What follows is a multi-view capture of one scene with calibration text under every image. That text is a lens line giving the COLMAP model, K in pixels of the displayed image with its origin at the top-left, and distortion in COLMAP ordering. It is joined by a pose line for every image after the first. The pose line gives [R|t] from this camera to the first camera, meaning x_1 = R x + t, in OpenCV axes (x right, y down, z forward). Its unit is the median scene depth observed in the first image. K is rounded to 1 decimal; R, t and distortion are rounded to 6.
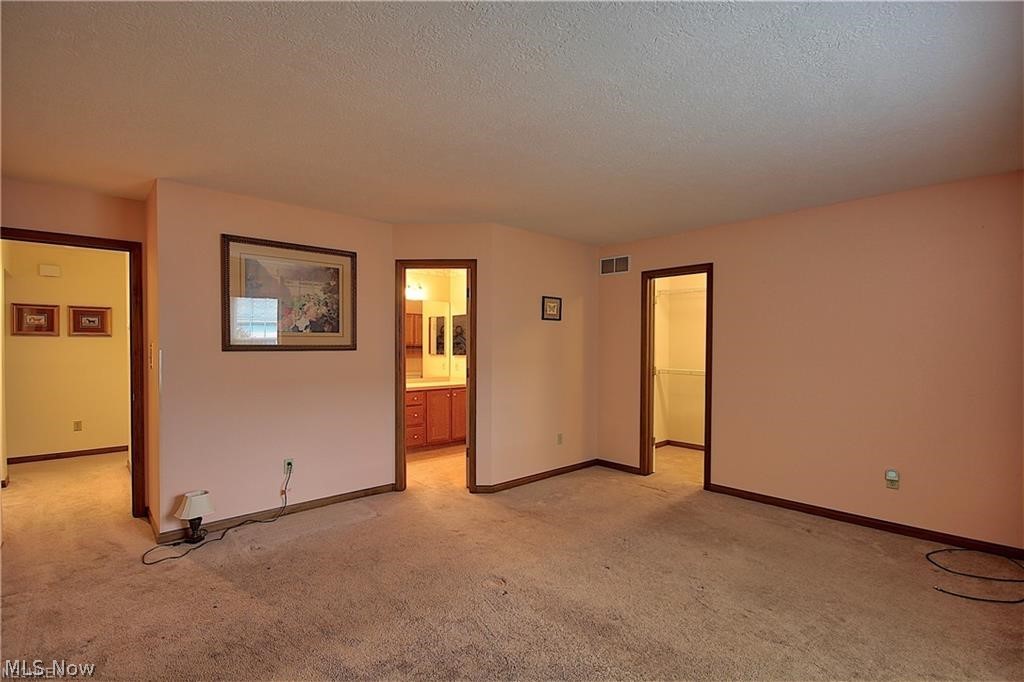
lens RADIAL K [[478.8, 0, 508.8], [0, 478.8, 352.6], [0, 0, 1]] dist [-0.003177, -0.000777]
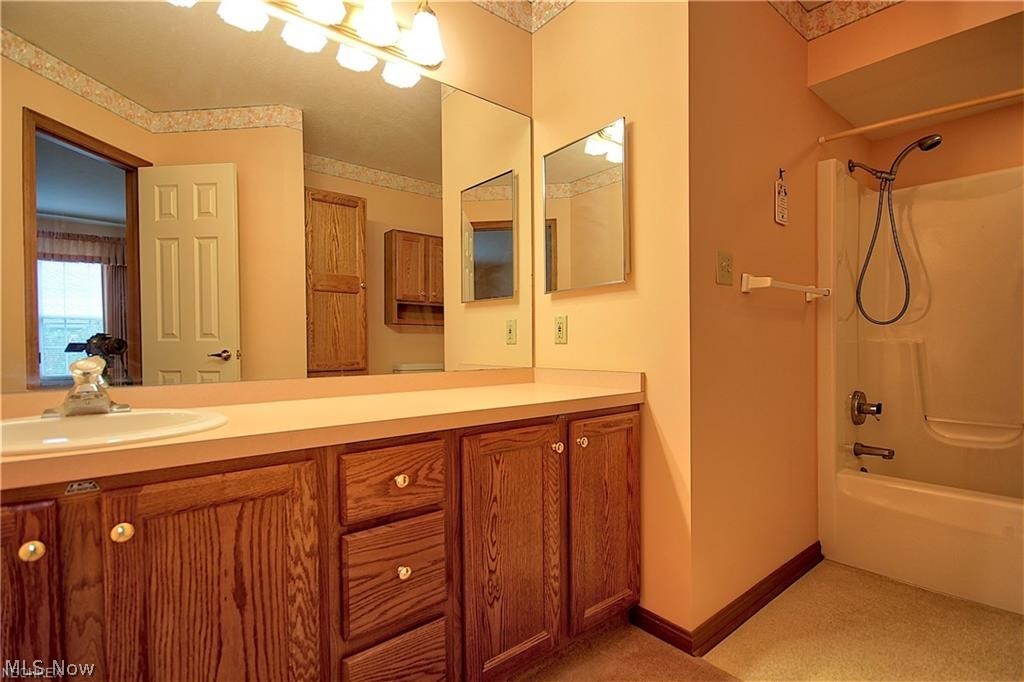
lens RADIAL K [[478.8, 0, 508.8], [0, 478.8, 352.6], [0, 0, 1]] dist [-0.003177, -0.000777]
pose [[0.998690, -0.009563, -0.050272, -0.122170], [0.009324, 0.999944, -0.004971, 0.041098], [0.050317, 0.004496, 0.998723, 0.693404]]
